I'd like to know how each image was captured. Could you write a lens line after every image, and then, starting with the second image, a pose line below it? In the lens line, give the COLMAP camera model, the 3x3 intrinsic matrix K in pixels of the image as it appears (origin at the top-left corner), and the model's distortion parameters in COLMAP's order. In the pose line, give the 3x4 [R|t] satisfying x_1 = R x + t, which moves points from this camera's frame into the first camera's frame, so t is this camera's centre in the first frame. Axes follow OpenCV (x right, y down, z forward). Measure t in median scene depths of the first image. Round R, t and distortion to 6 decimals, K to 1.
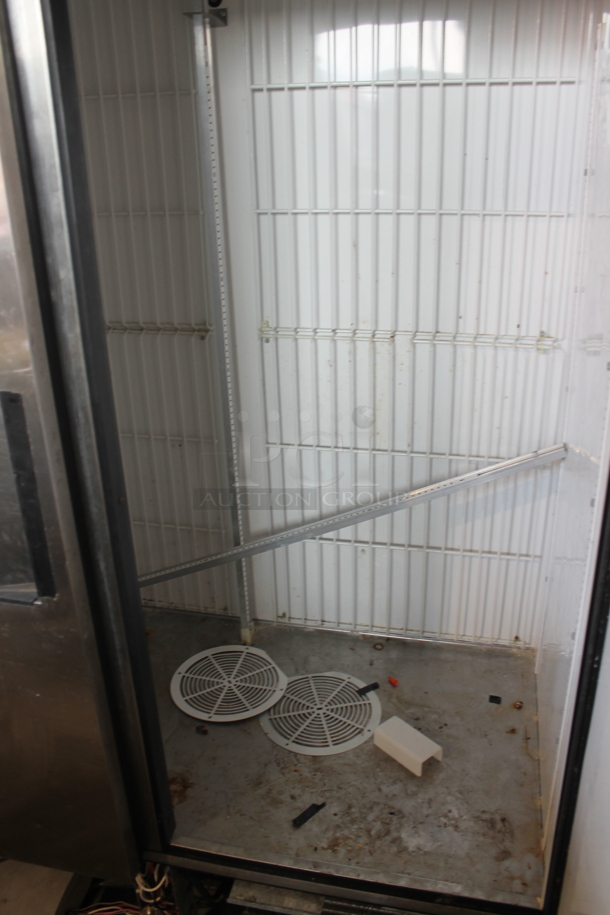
lens RADIAL K [[787.0, 0, 303.5], [0, 787.0, 454.1], [0, 0, 1]] dist [-0.133027, 0.103427]
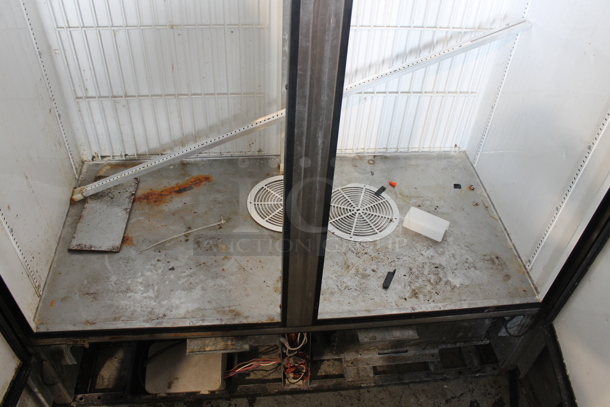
lens RADIAL K [[524.7, 0, 306.9], [0, 524.7, 204.8], [0, 0, 1]] dist [-0.133027, 0.103427]
pose [[0.933109, -0.170319, 0.316700, -0.445230], [0.048135, 0.931951, 0.359374, -0.051737], [-0.356357, -0.320091, 0.877811, 0.187275]]
